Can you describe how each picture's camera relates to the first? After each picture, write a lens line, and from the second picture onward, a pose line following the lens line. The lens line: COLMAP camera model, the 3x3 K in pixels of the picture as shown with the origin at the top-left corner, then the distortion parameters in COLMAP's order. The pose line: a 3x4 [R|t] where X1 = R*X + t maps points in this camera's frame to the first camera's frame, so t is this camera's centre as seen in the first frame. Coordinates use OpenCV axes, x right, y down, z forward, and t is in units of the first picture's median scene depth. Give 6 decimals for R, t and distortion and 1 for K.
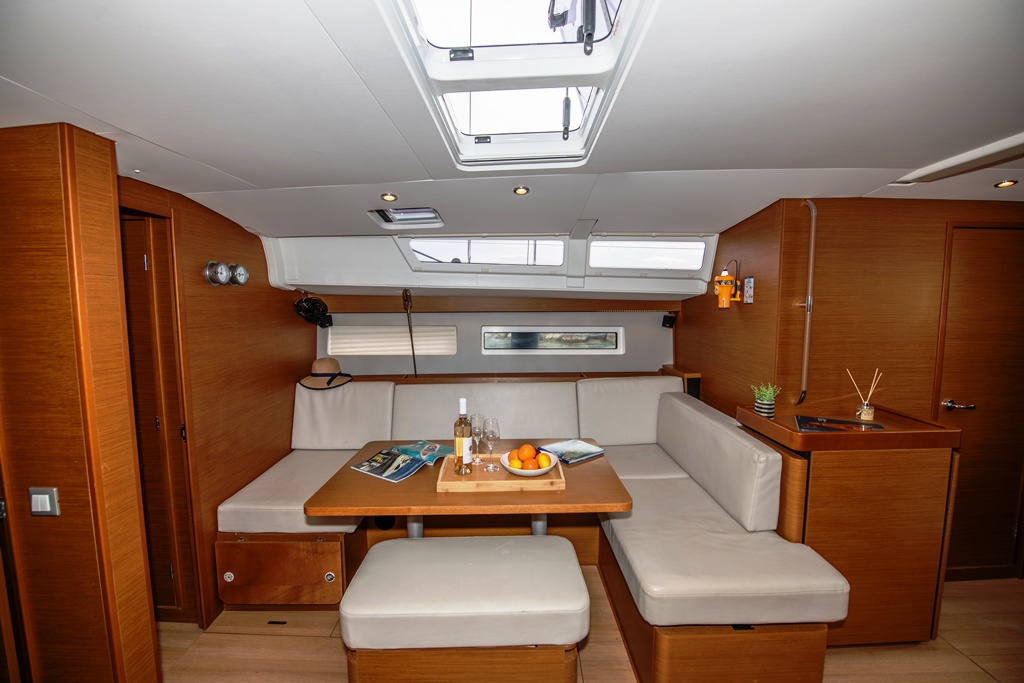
lens RADIAL K [[408.2, 0, 510.7], [0, 408.2, 338.1], [0, 0, 1]] dist [-0.014283, -0.003414]
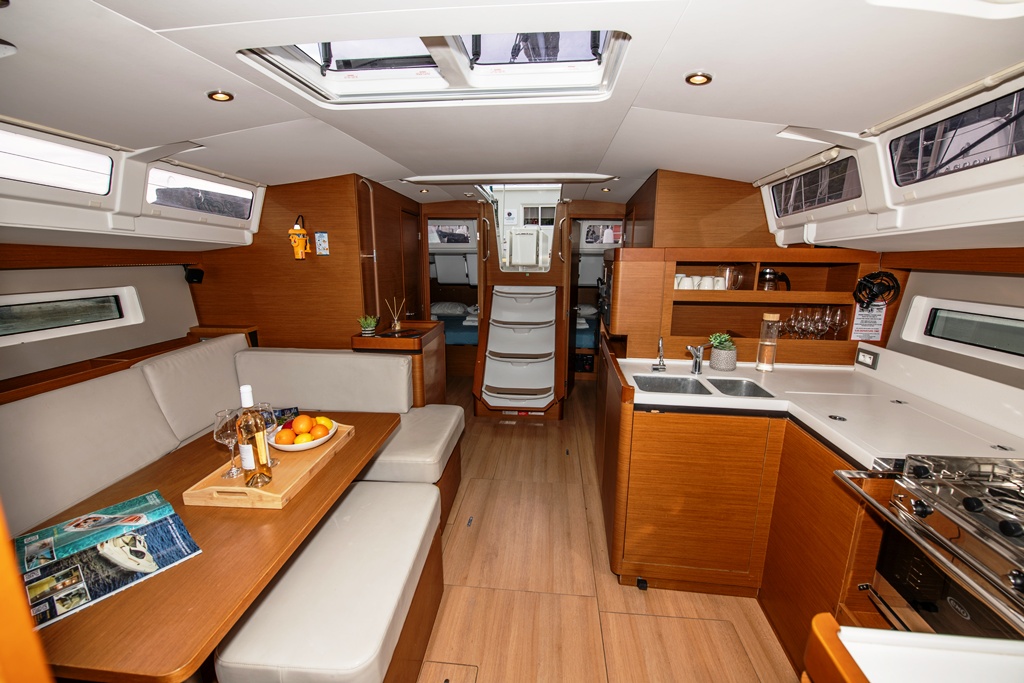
lens RADIAL K [[408.2, 0, 510.7], [0, 408.2, 338.1], [0, 0, 1]] dist [-0.014283, -0.003414]
pose [[0.073567, -0.190680, 0.978892, -0.573313], [0.078220, 0.979631, 0.184945, -0.022558], [-0.994218, 0.062963, 0.086983, 0.350886]]
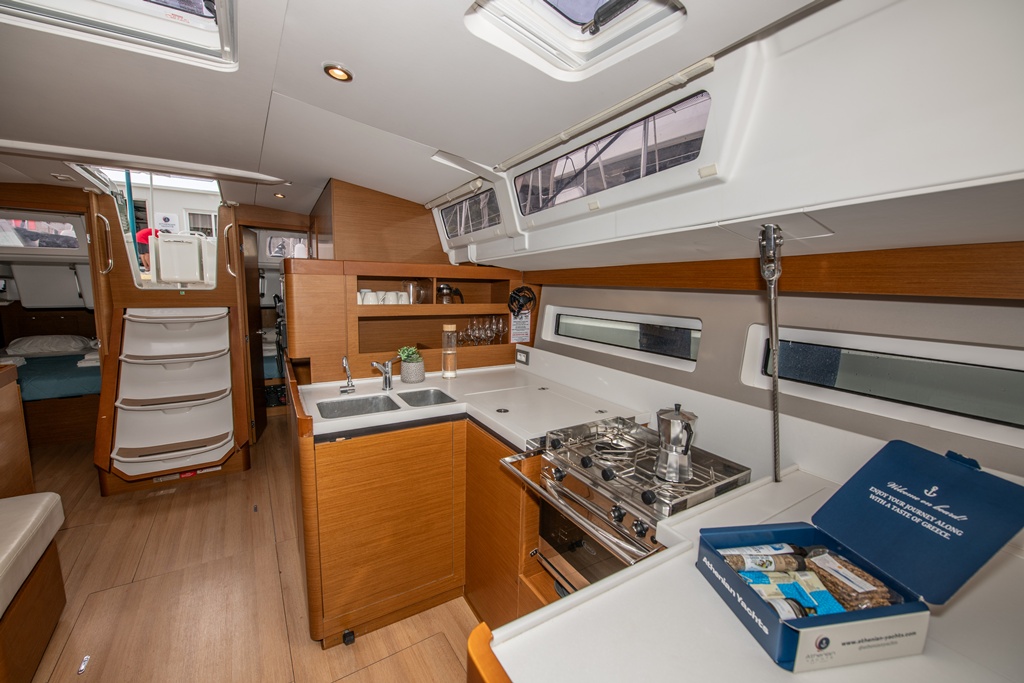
lens RADIAL K [[408.2, 0, 510.7], [0, 408.2, 338.1], [0, 0, 1]] dist [-0.014283, -0.003414]
pose [[-0.565485, -0.121195, 0.815805, -0.547168], [0.046915, 0.982816, 0.178526, -0.009445], [-0.823423, 0.139227, -0.550082, 0.304607]]
